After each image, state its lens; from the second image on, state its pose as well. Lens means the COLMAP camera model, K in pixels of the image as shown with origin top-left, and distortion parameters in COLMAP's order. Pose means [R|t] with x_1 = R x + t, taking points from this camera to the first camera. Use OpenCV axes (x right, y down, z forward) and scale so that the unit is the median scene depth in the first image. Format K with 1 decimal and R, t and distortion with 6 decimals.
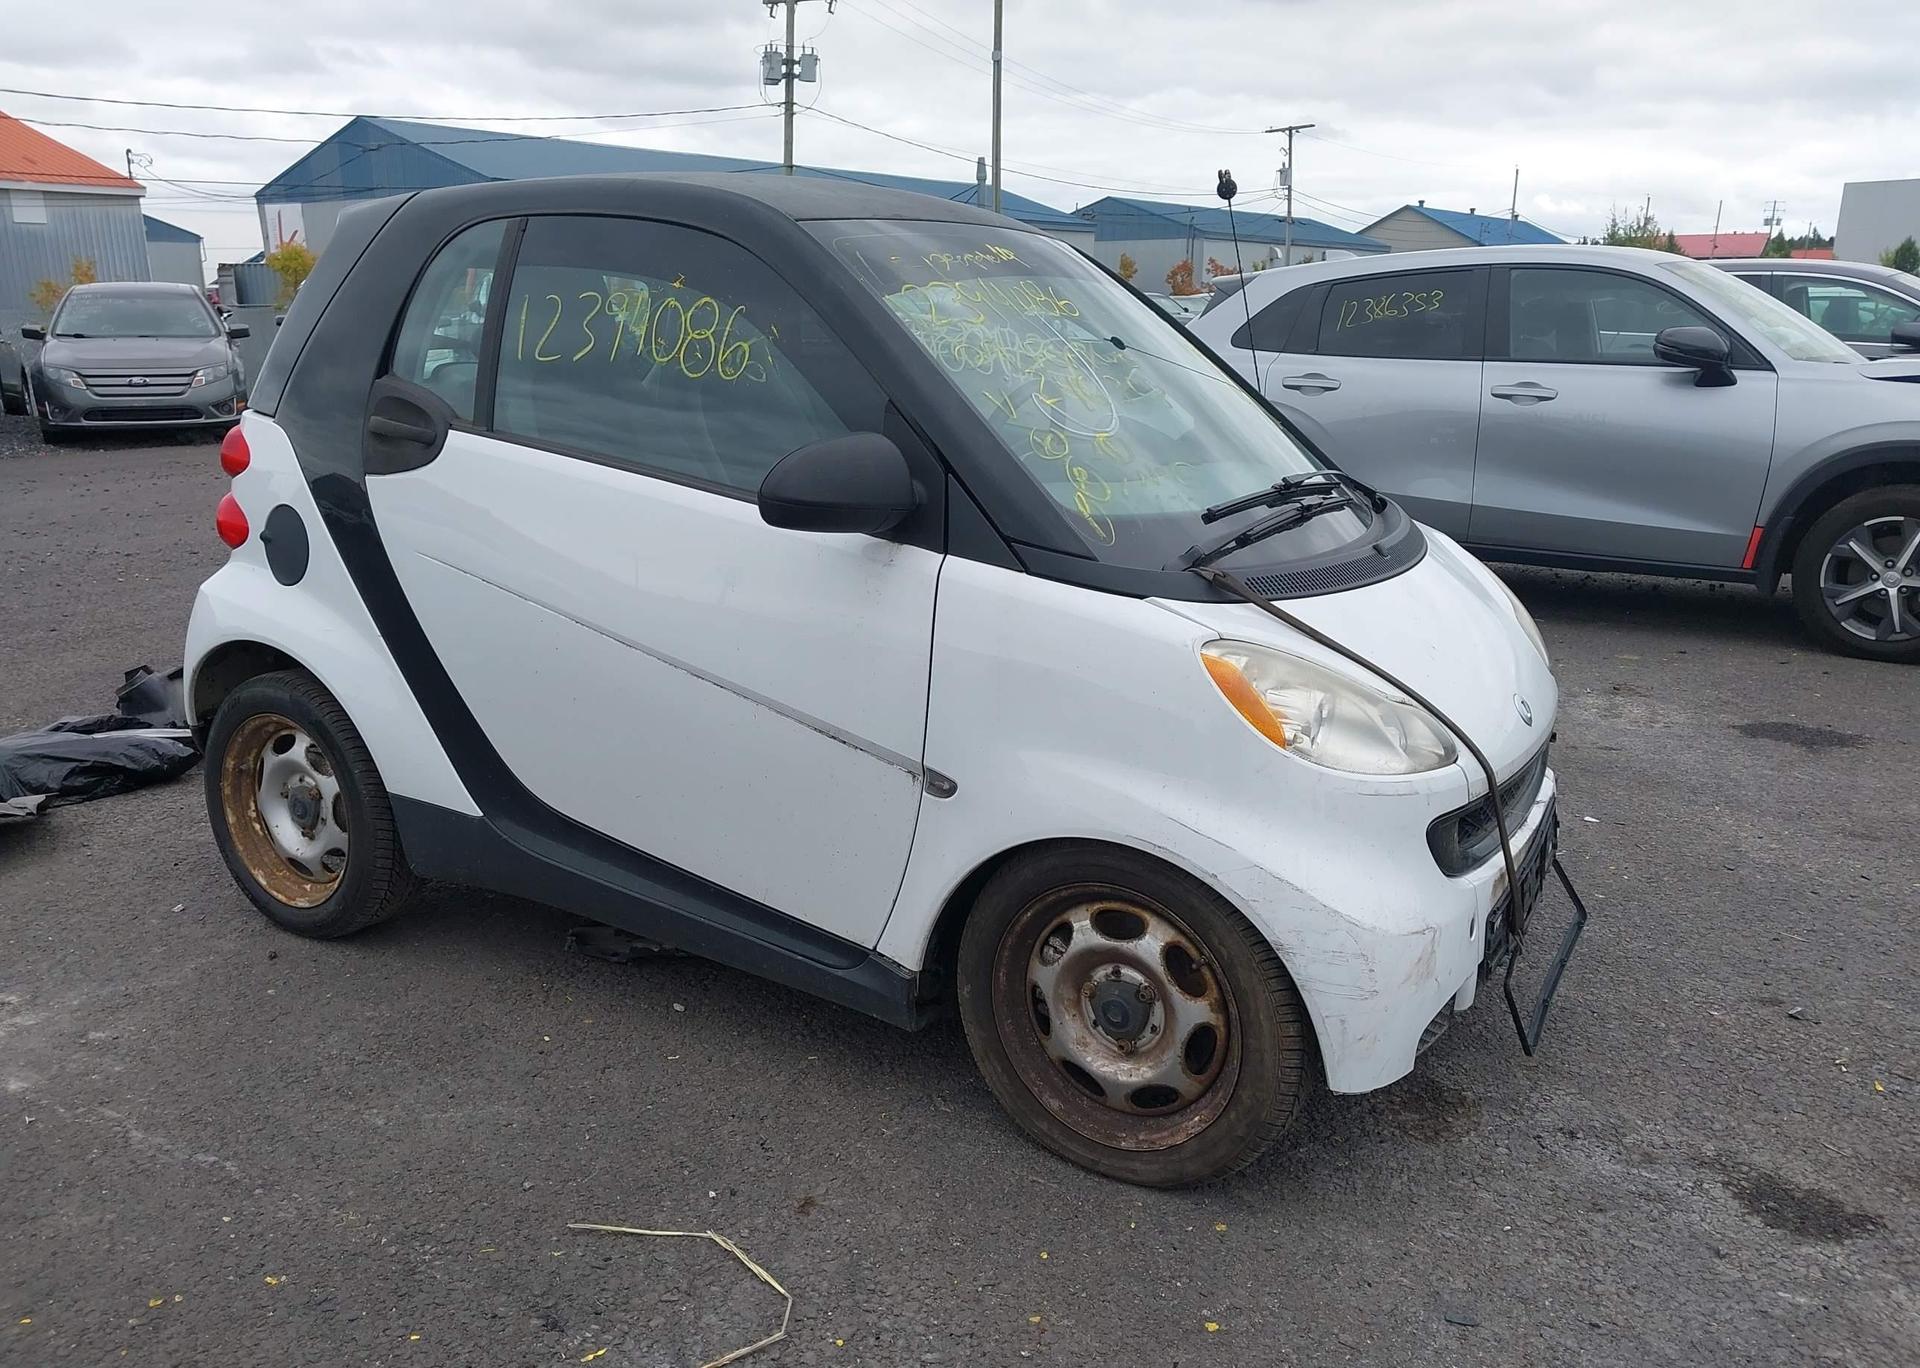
lens RADIAL K [[1529.8, 0, 928.1], [0, 1529.8, 691.1], [0, 0, 1]] dist [0.040580, -0.046015]
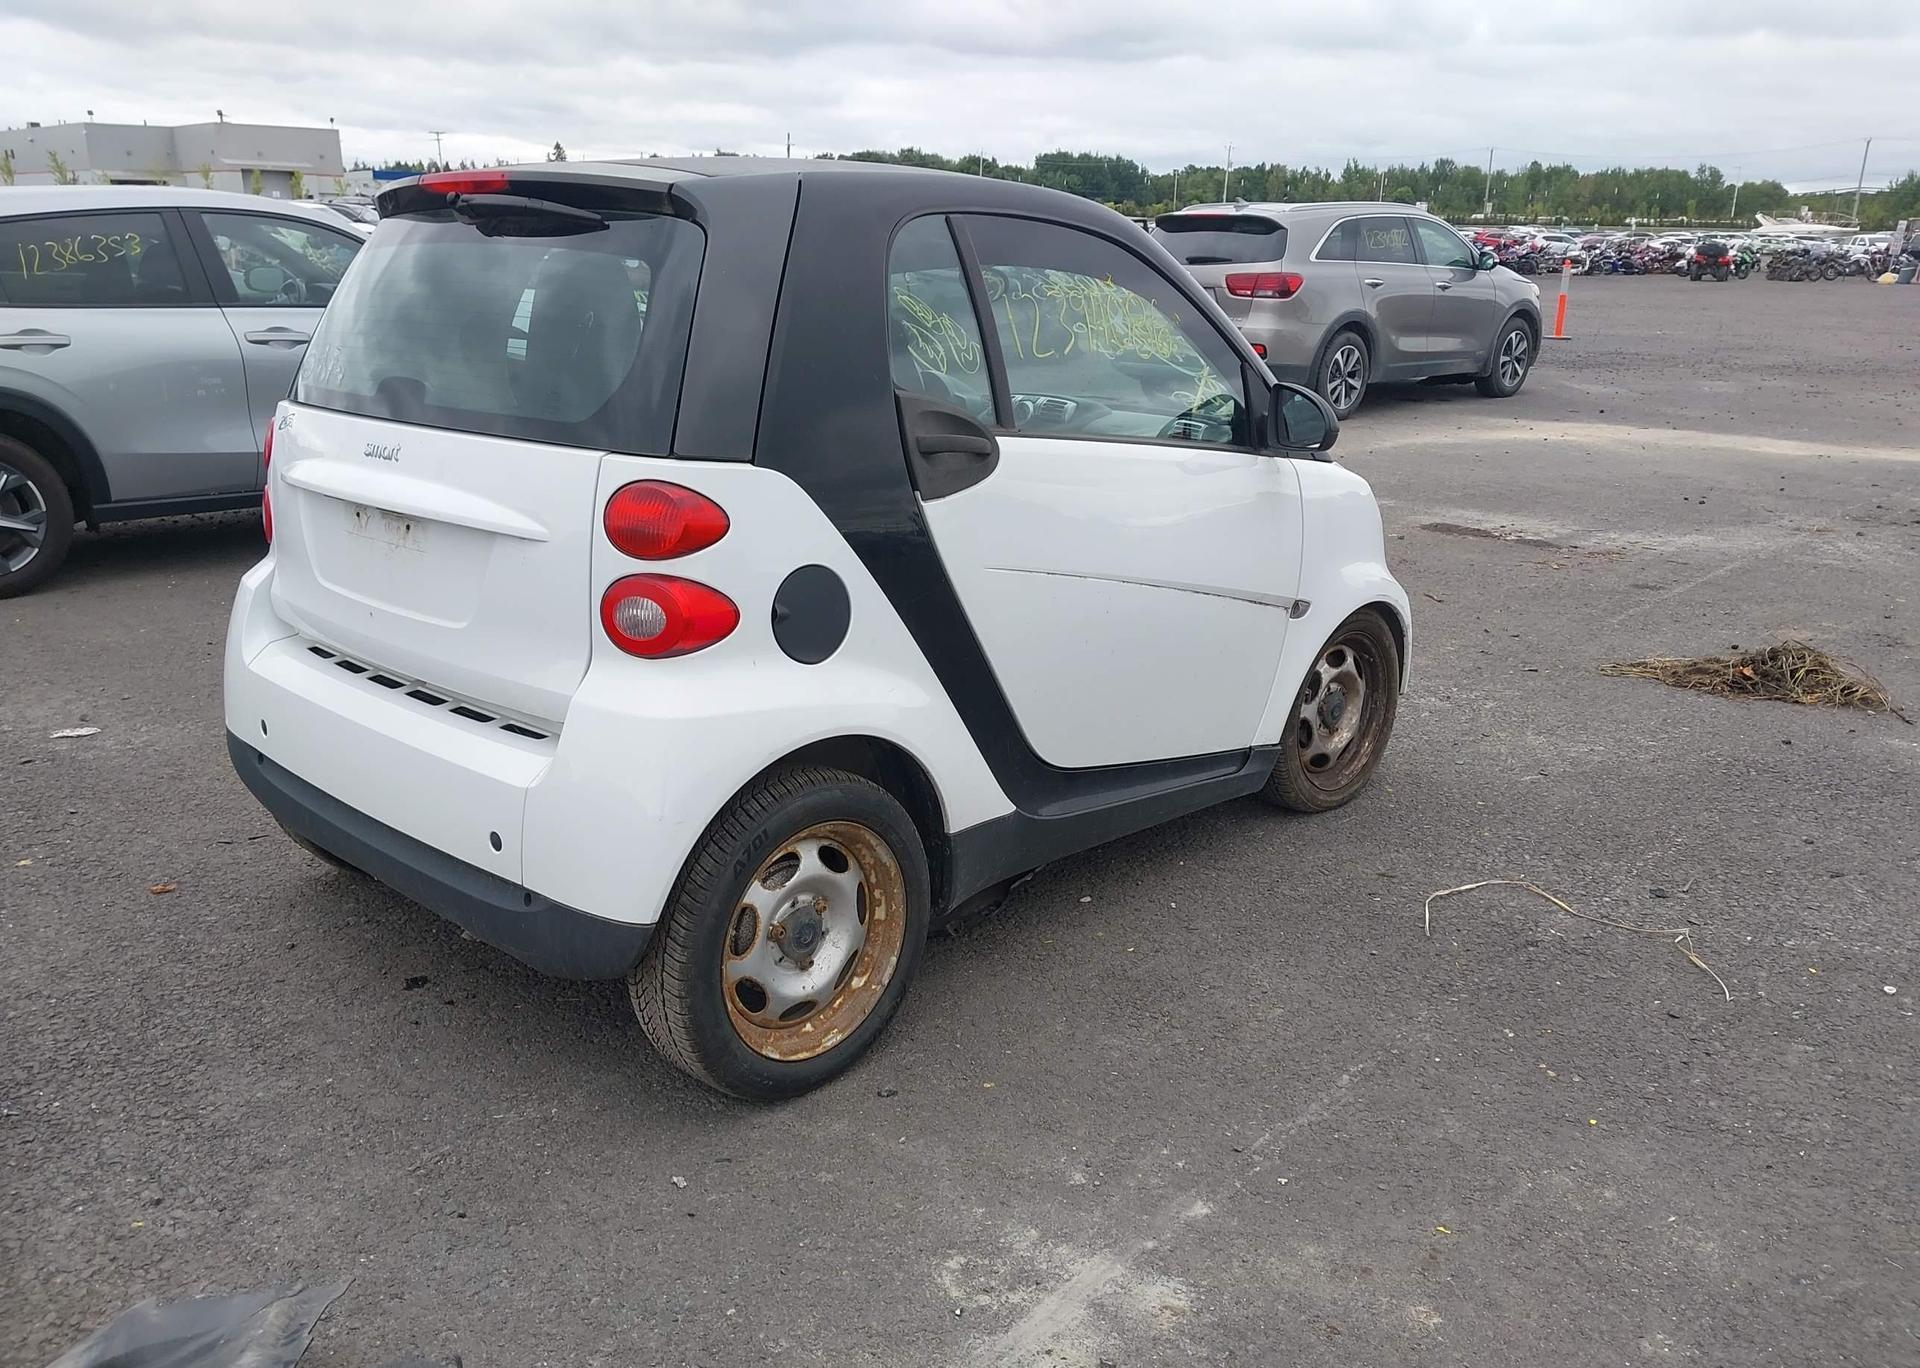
lens RADIAL K [[1529.8, 0, 949.7], [0, 1529.8, 673.0], [0, 0, 1]] dist [0.040580, -0.046015]
pose [[0.193057, -0.264898, 0.944753, -1.231626], [0.222193, 0.949656, 0.220869, -0.237990], [-0.955698, 0.167278, 0.242196, 0.781076]]
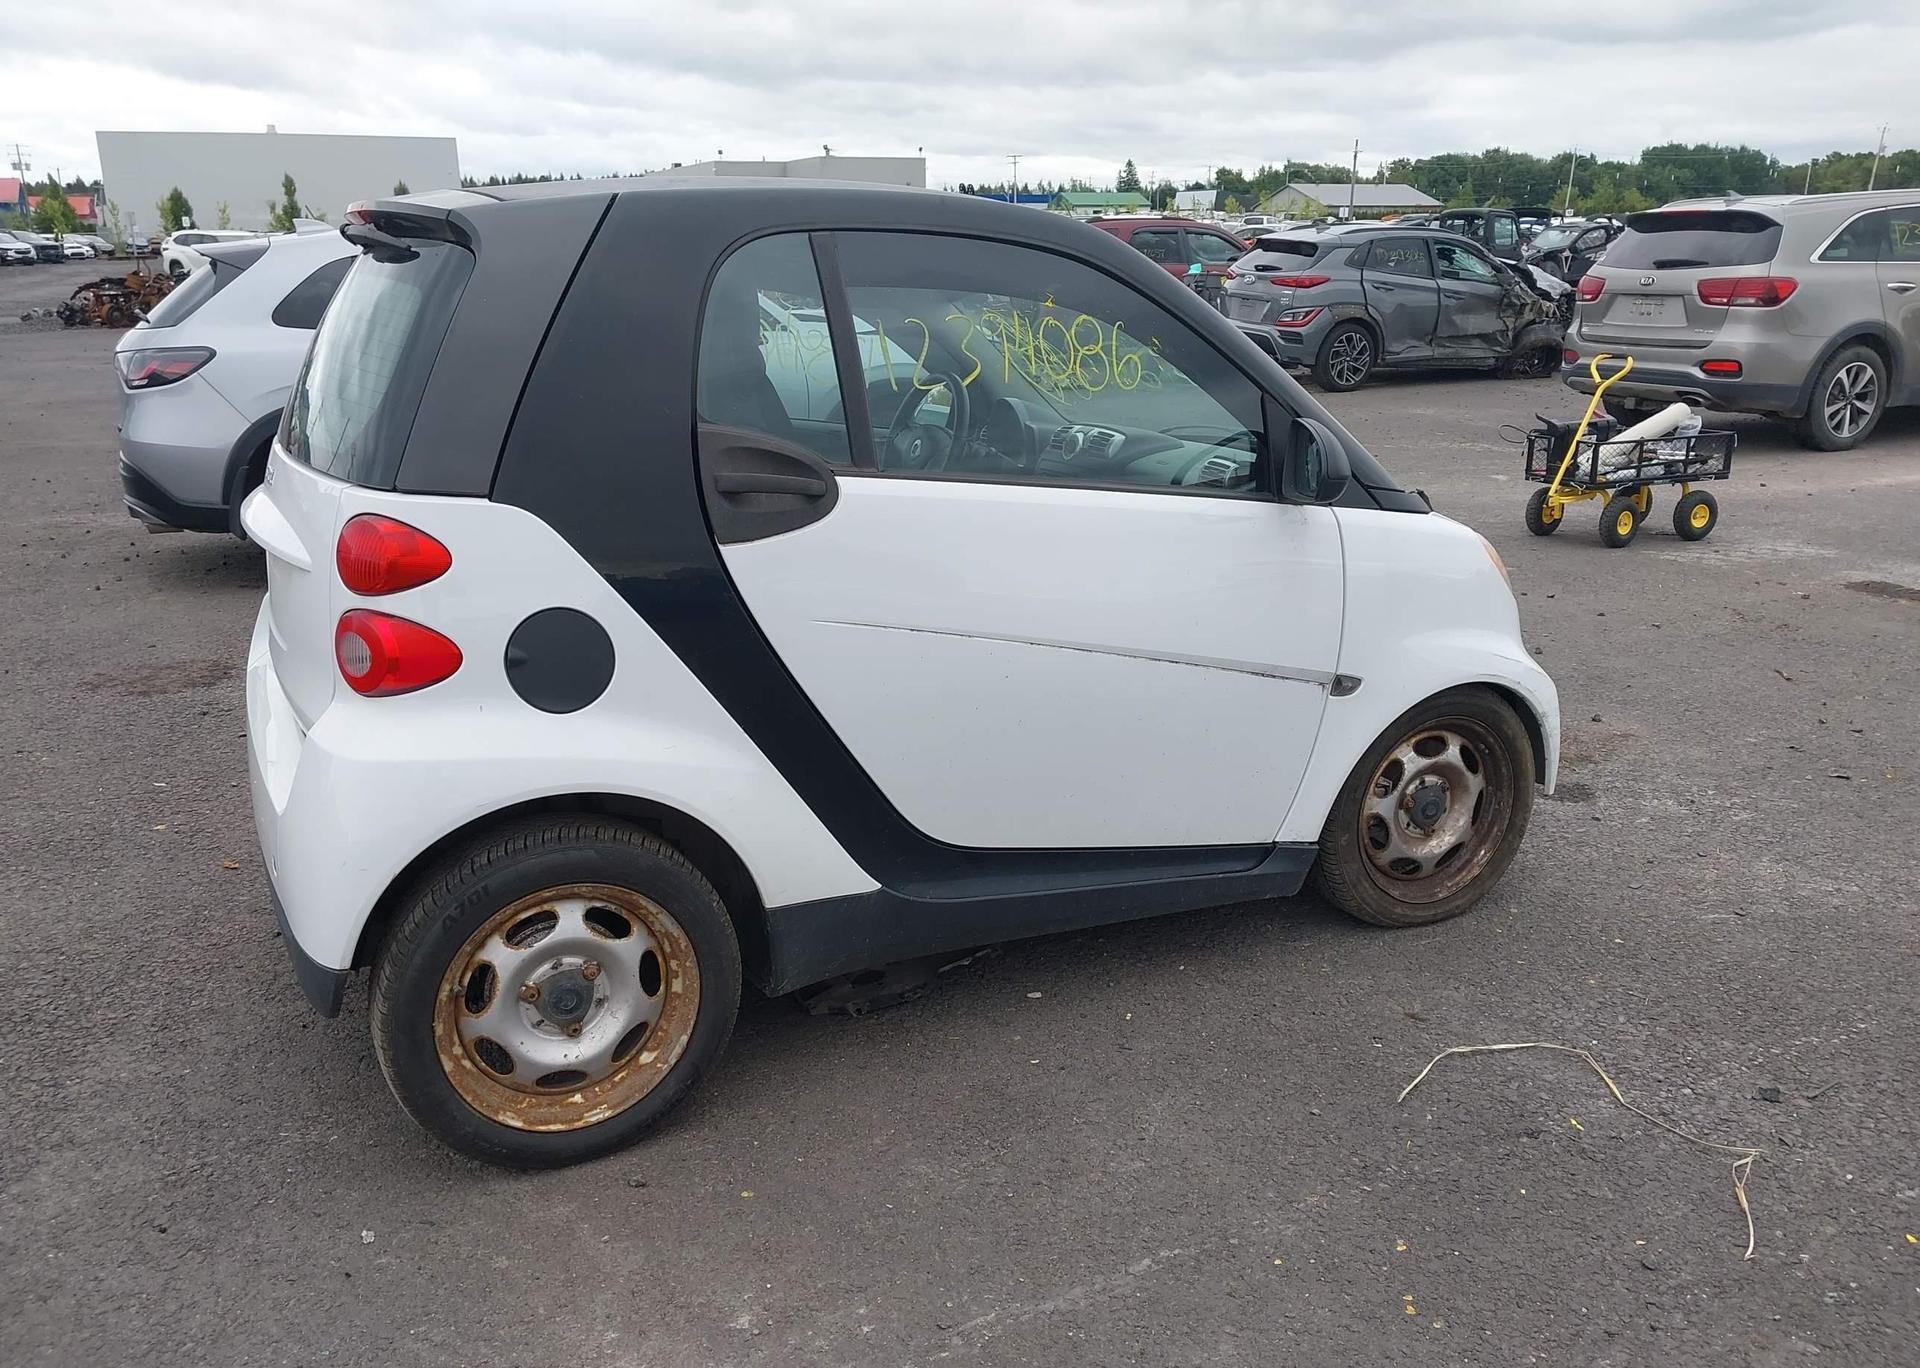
lens RADIAL K [[1529.8, 0, 949.5], [0, 1529.8, 682.6], [0, 0, 1]] dist [0.040580, -0.046015]
pose [[0.520515, -0.236261, 0.820515, -0.987545], [0.213038, 0.966500, 0.143151, -0.159243], [-0.826849, 0.100289, 0.553411, 0.448089]]
